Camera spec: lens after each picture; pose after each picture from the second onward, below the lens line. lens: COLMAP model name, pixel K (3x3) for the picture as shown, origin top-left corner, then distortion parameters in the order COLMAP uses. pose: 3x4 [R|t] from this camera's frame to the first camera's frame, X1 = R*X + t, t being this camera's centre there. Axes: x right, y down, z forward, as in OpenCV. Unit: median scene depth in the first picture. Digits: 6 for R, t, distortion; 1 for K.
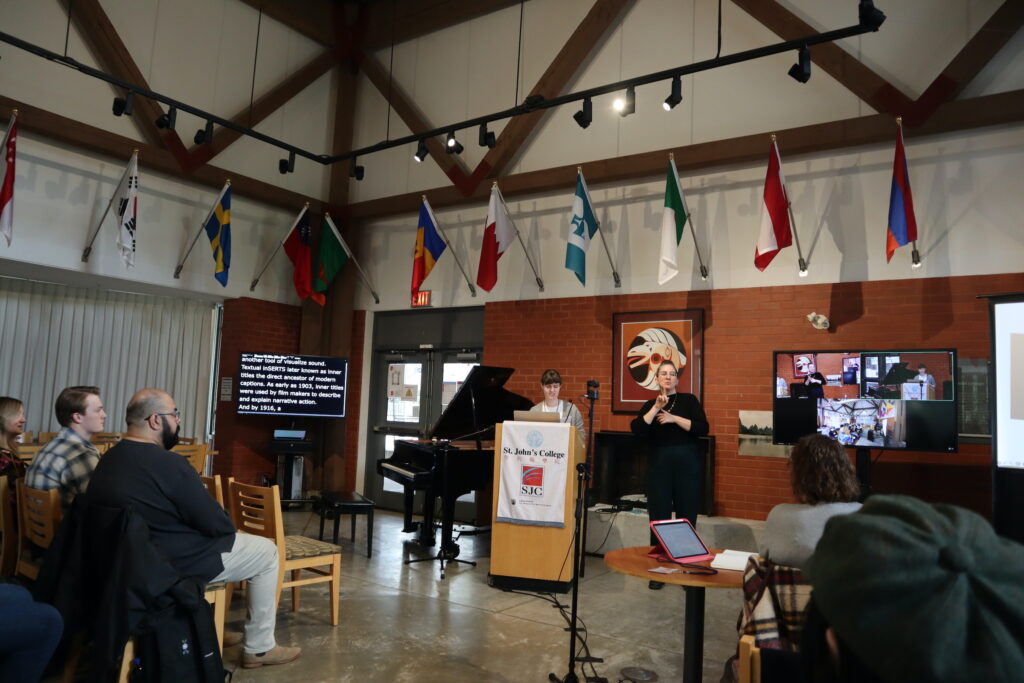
lens RADIAL K [[723.9, 0, 503.9], [0, 723.9, 341.8], [0, 0, 1]] dist [-0.105795, 0.060455]
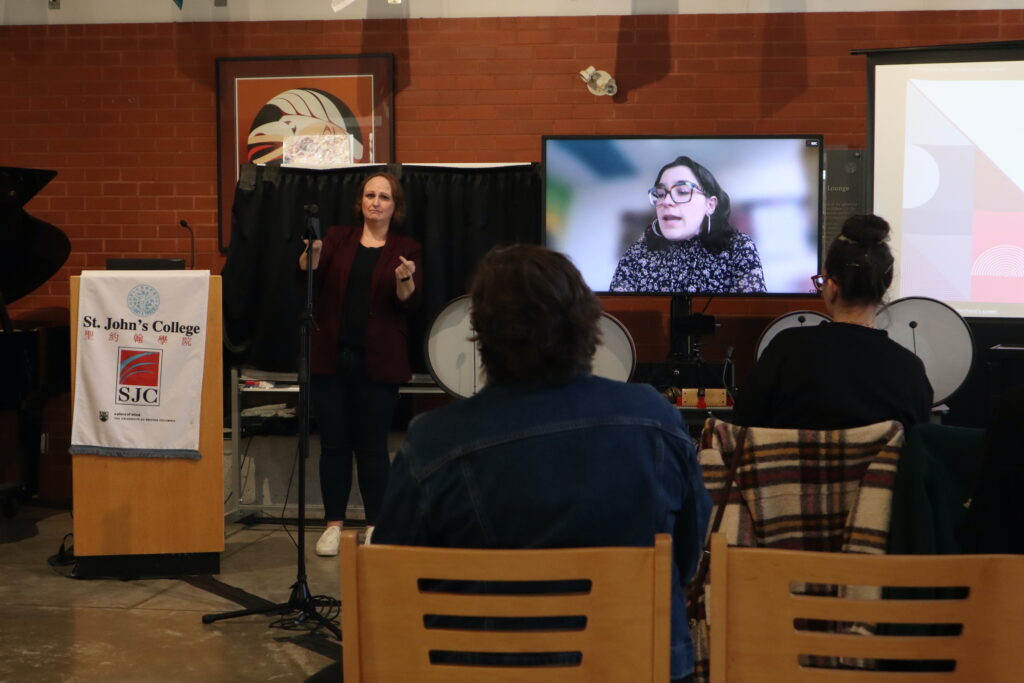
lens RADIAL K [[1721.7, 0, 502.8], [0, 1721.7, 346.5], [0, 0, 1]] dist [-0.029319, 0.000000]
pose [[0.900830, -0.055743, 0.430580, -0.223929], [-0.007814, 0.989482, 0.144445, -0.016900], [-0.434102, -0.133485, 0.890919, -0.220942]]
